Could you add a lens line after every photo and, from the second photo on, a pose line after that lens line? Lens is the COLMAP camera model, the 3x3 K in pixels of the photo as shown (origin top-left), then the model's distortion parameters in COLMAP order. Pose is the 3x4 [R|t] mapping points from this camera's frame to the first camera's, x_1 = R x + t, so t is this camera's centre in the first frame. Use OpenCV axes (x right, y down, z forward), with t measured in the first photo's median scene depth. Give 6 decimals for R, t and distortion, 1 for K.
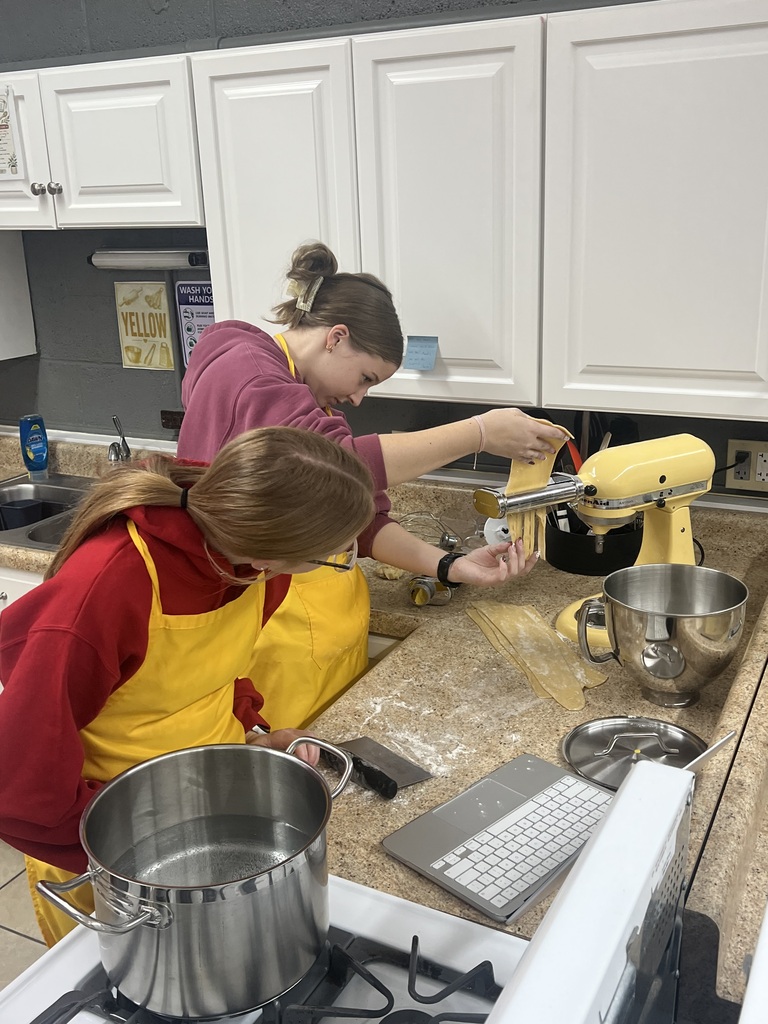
lens RADIAL K [[1014.9, 0, 384.0], [0, 1014.9, 512.0], [0, 0, 1]] dist [0.005187, -0.016358]
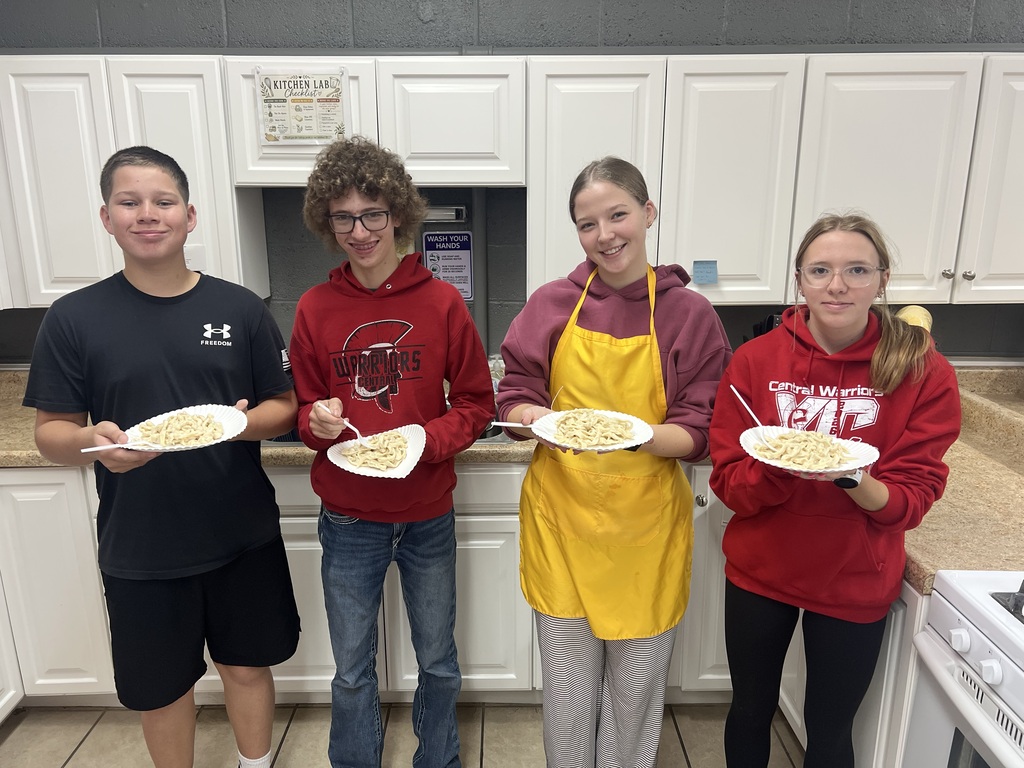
lens RADIAL K [[763.8, 0, 512.0], [0, 763.8, 384.0], [0, 0, 1]] dist [0.005319, 0.000290]
pose [[0.890090, -0.090065, 0.446797, -0.628540], [0.116038, 0.992759, -0.031047, 0.002997], [-0.440766, 0.079480, 0.894096, 0.133675]]
